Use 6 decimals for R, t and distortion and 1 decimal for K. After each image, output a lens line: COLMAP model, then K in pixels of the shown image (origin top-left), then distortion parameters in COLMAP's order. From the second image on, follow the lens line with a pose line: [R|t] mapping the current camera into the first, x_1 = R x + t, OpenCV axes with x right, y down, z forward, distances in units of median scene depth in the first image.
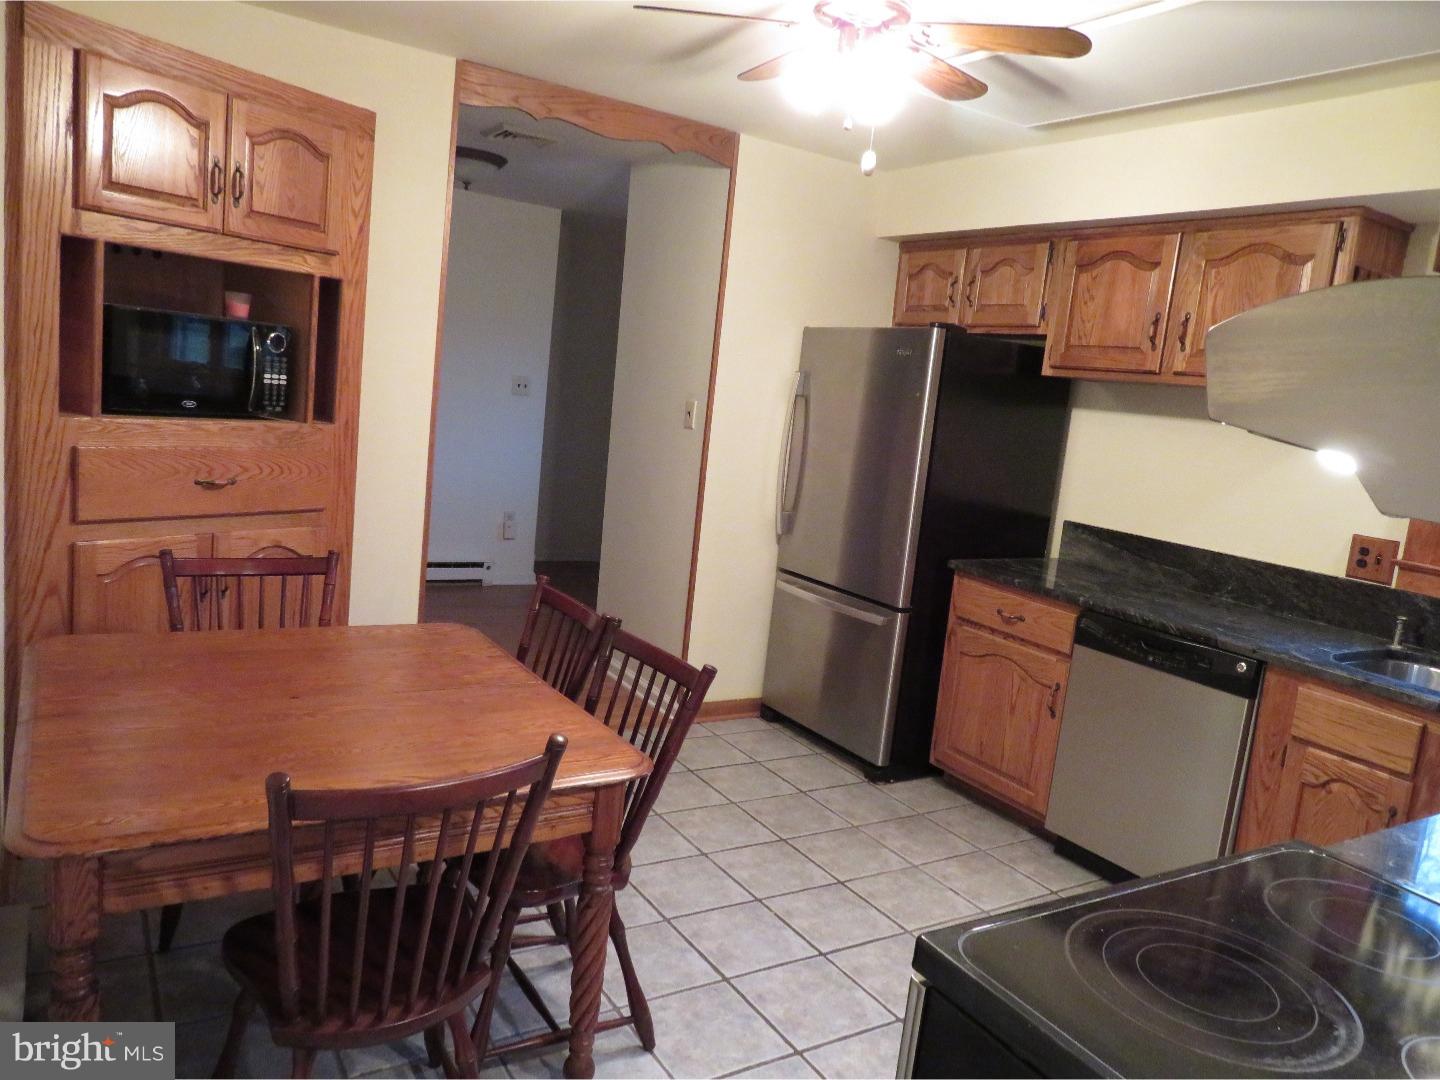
lens RADIAL K [[1025.1, 0, 718.9], [0, 1025.1, 536.5], [0, 0, 1]] dist [-0.016945, 0.007476]
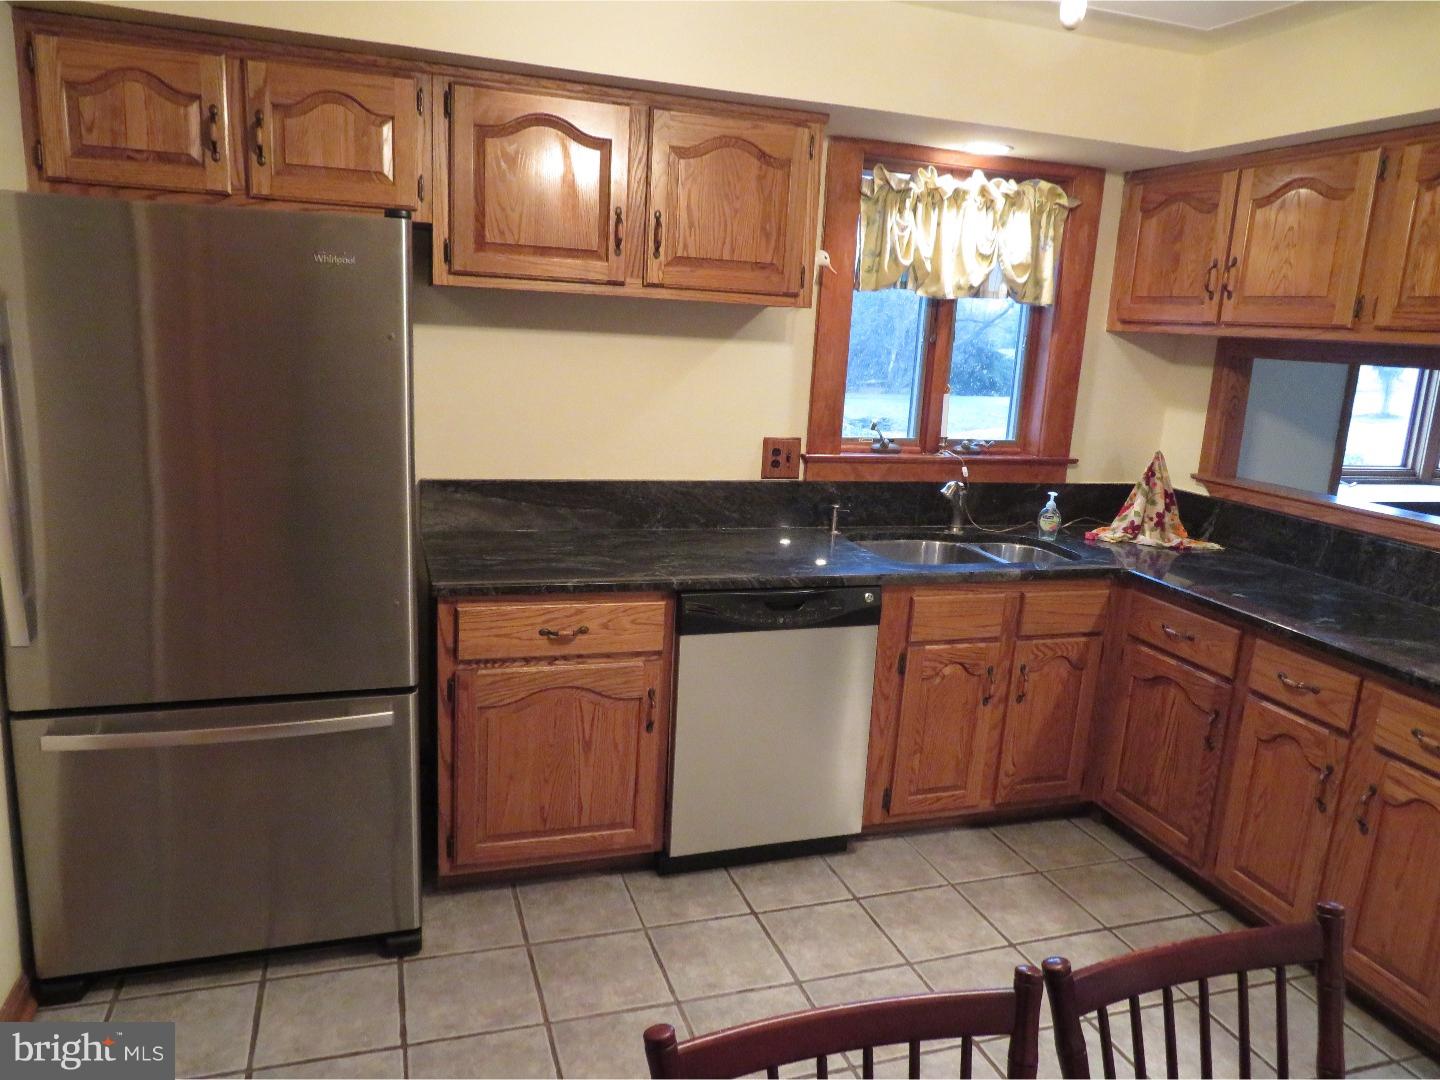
lens RADIAL K [[1025.1, 0, 716.1], [0, 1025.1, 541.3], [0, 0, 1]] dist [-0.016945, 0.007476]
pose [[0.233752, -0.286953, 0.928988, -0.361081], [0.115982, 0.956865, 0.266380, -0.171730], [-0.965354, 0.045478, 0.256951, 0.727402]]
